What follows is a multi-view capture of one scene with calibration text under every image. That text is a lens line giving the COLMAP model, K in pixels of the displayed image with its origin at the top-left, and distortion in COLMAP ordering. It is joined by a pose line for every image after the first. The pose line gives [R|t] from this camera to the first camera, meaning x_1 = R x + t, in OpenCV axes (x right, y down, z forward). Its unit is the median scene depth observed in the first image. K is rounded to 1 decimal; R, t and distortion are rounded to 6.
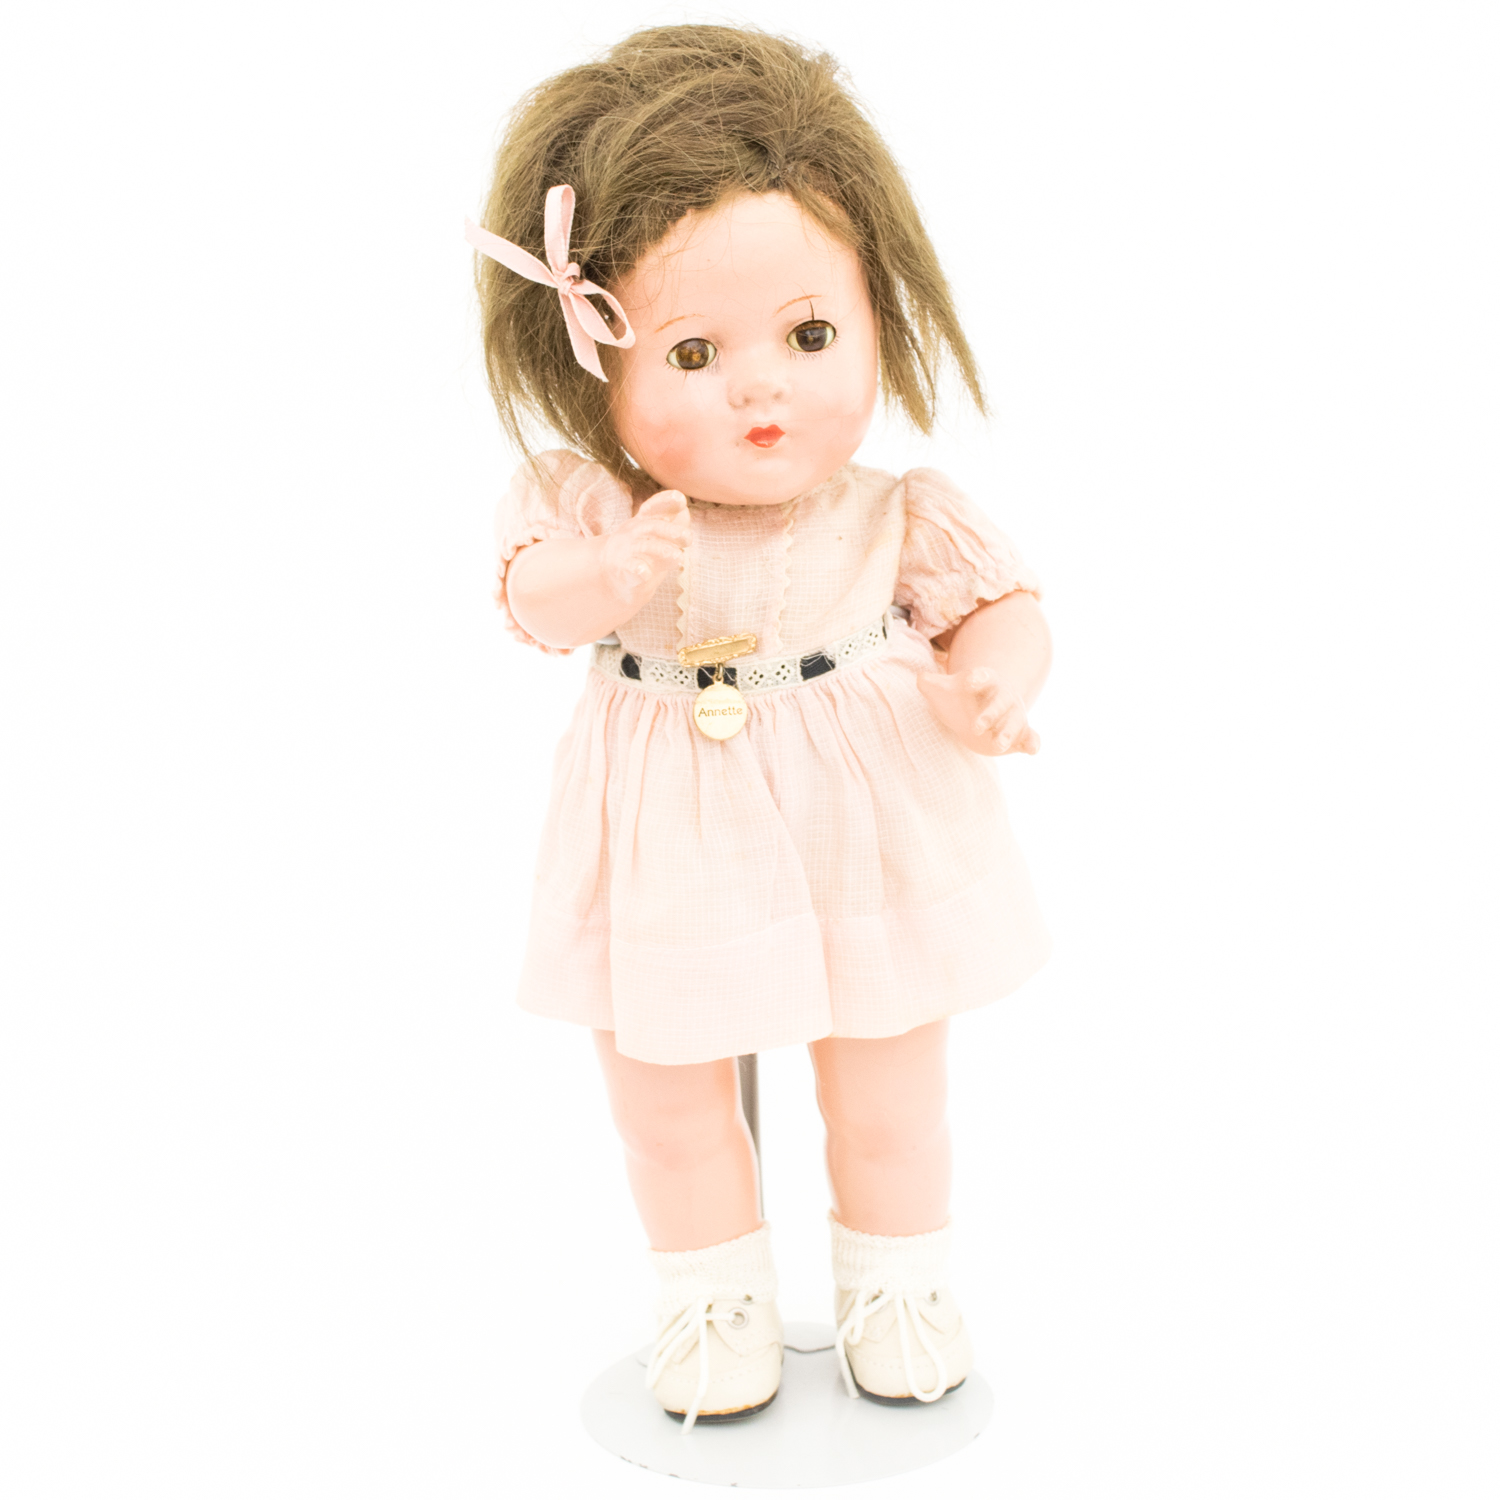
lens RADIAL K [[3132.5, 0, 750.0], [0, 3132.5, 750.0], [0, 0, 1]] dist [-0.066398, -0.320915]
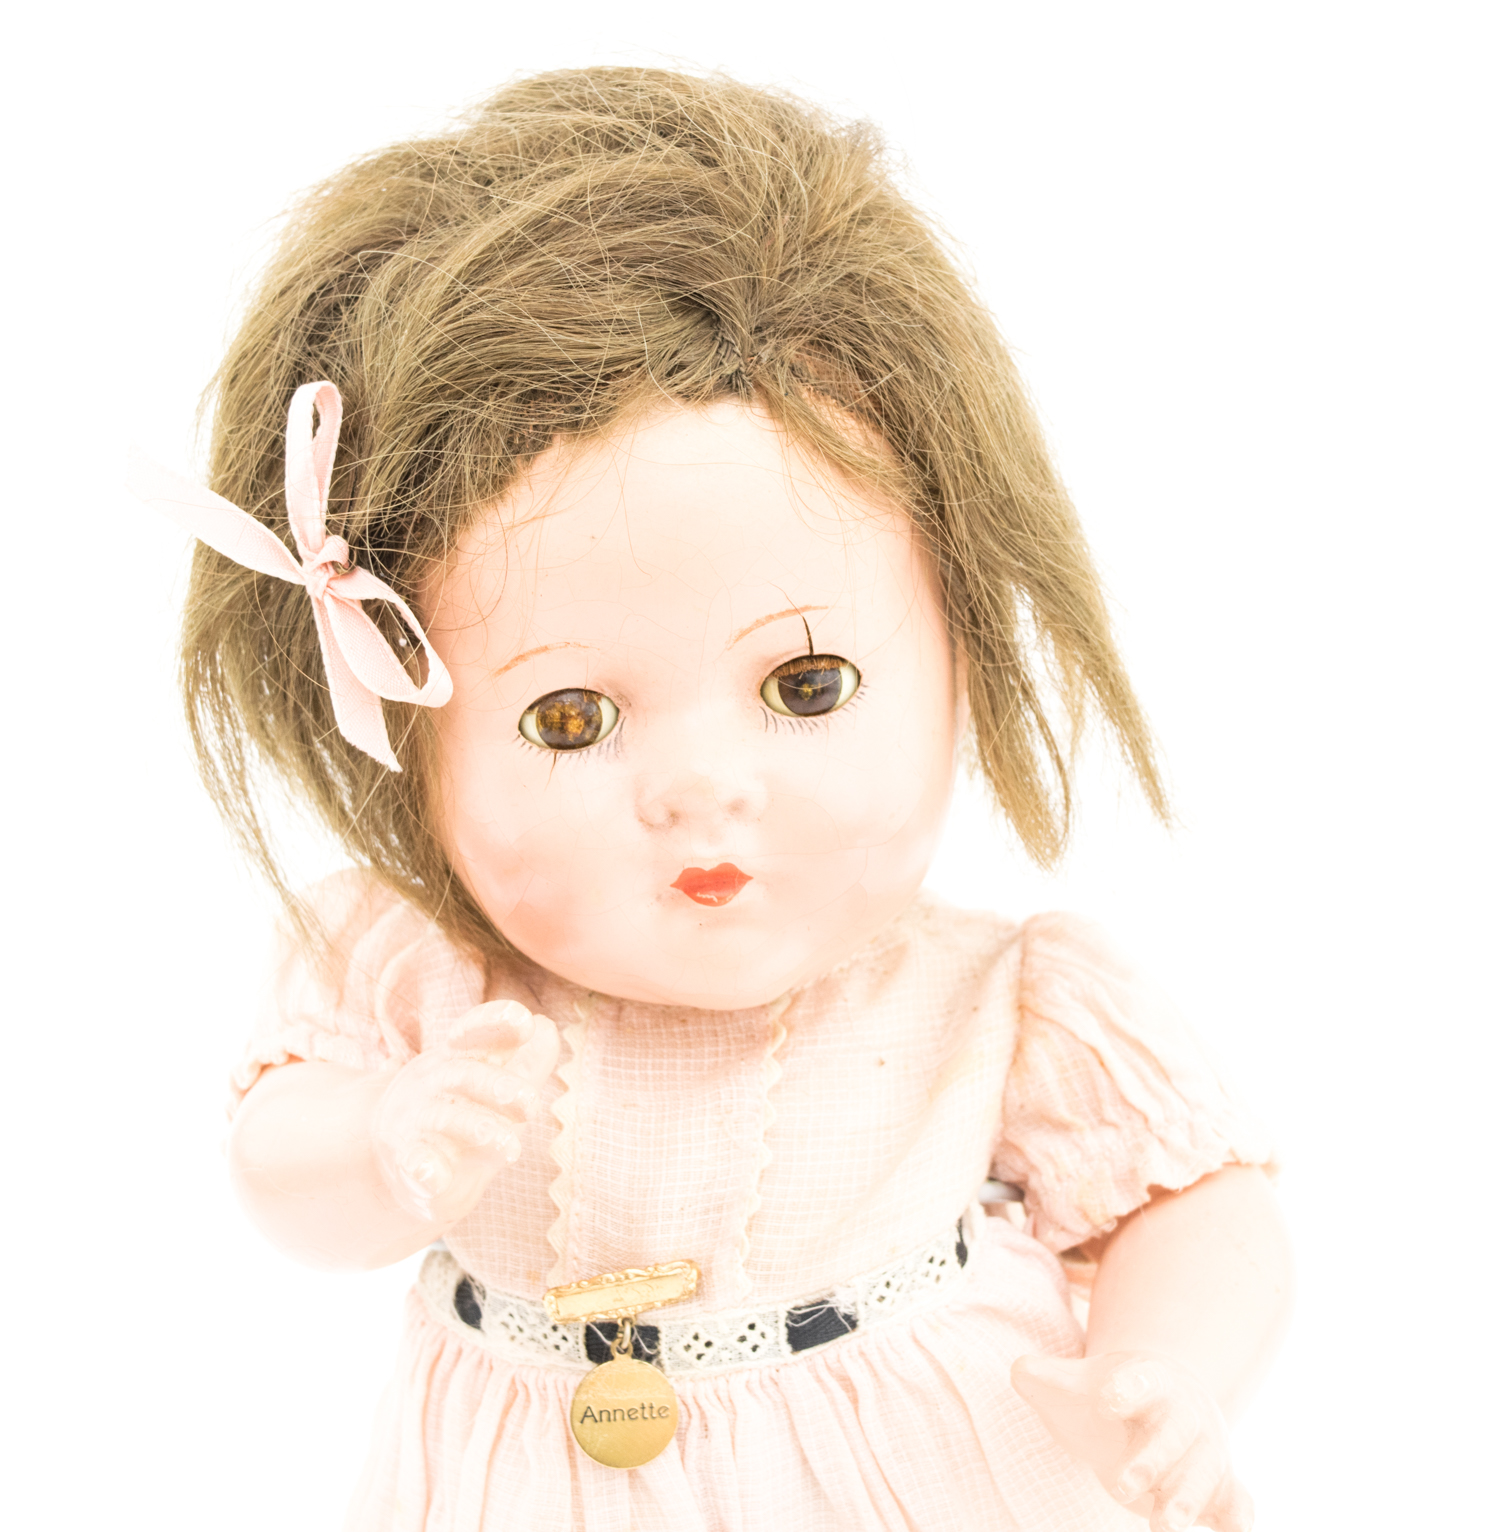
lens RADIAL K [[3479.6, 0, 750.0], [0, 3479.6, 766.0], [0, 0, 1]] dist [-0.060319, 0.074663]
pose [[0.994708, 0.019753, -0.100821, 0.065431], [-0.023814, 0.998946, -0.039234, -0.095509], [0.099940, 0.041428, 0.994131, 0.437429]]
